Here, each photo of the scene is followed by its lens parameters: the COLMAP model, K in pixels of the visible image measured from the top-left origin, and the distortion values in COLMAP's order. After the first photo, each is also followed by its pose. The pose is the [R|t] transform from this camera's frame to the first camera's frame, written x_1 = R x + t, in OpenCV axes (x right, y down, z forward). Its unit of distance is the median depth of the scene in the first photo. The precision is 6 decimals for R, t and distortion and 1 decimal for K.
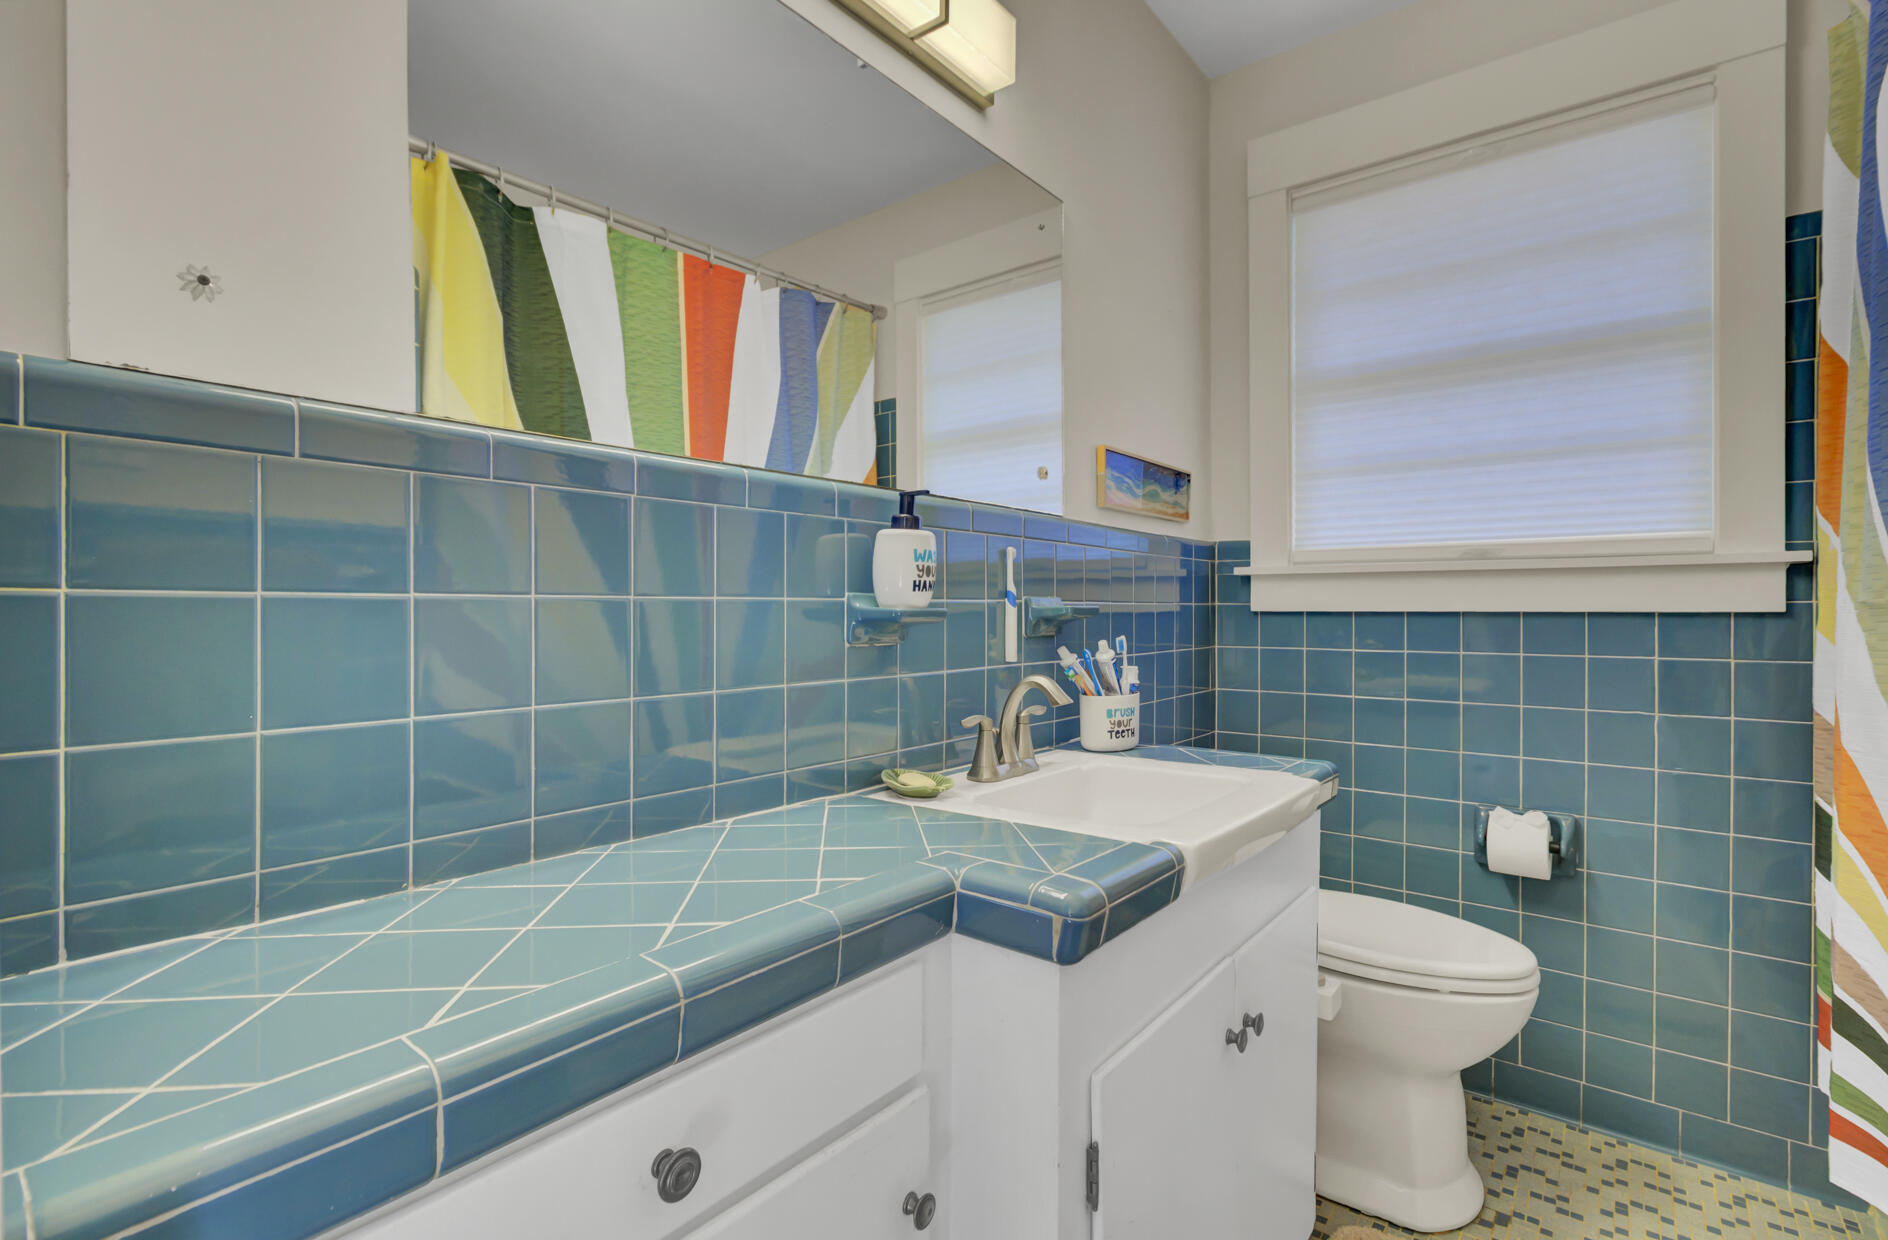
lens RADIAL K [[876.1, 0, 934.8], [0, 876.1, 612.2], [0, 0, 1]] dist [-0.010138, 0.005874]
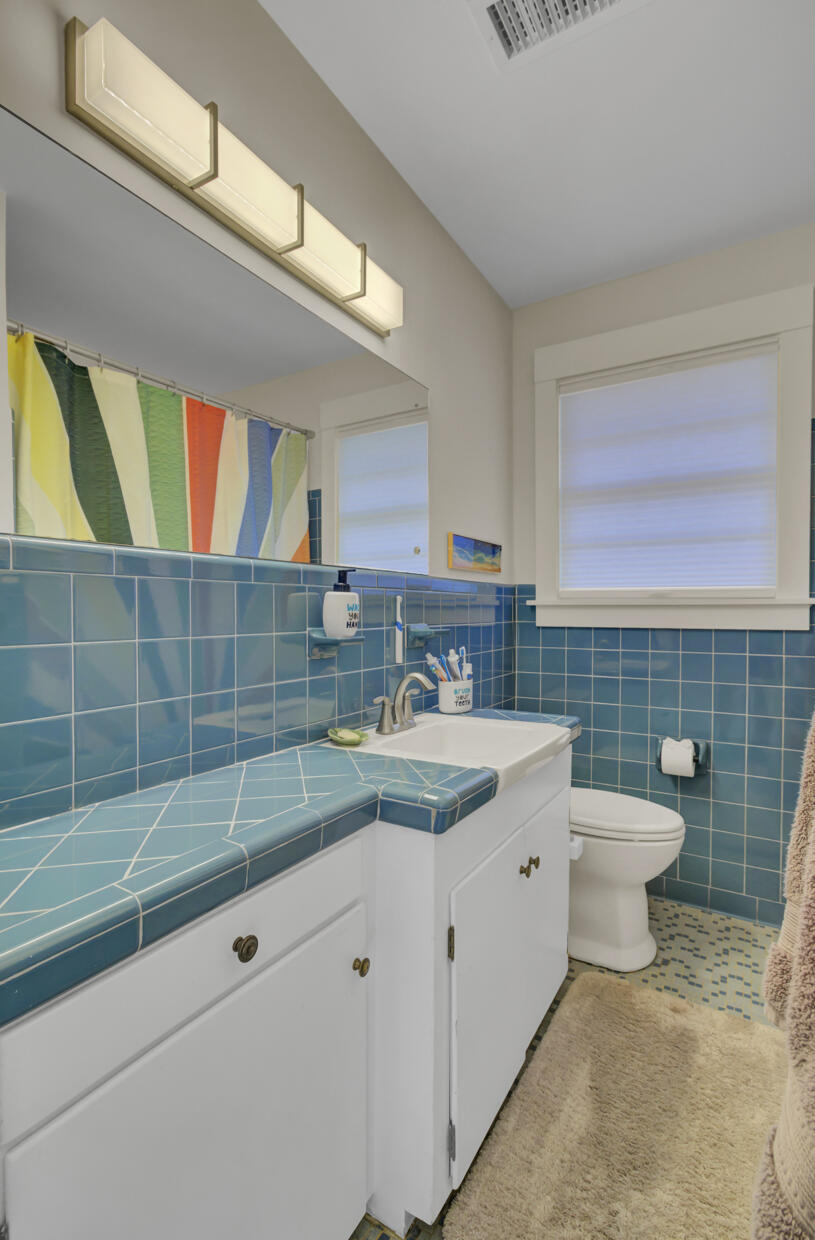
lens RADIAL K [[575.4, 0, 414.5], [0, 575.4, 620.8], [0, 0, 1]] dist [-0.010138, 0.005874]
pose [[0.990931, -0.001755, 0.134358, -0.033516], [-0.000110, 0.999904, 0.013869, -0.039178], [-0.134369, -0.013758, 0.990836, -0.113016]]
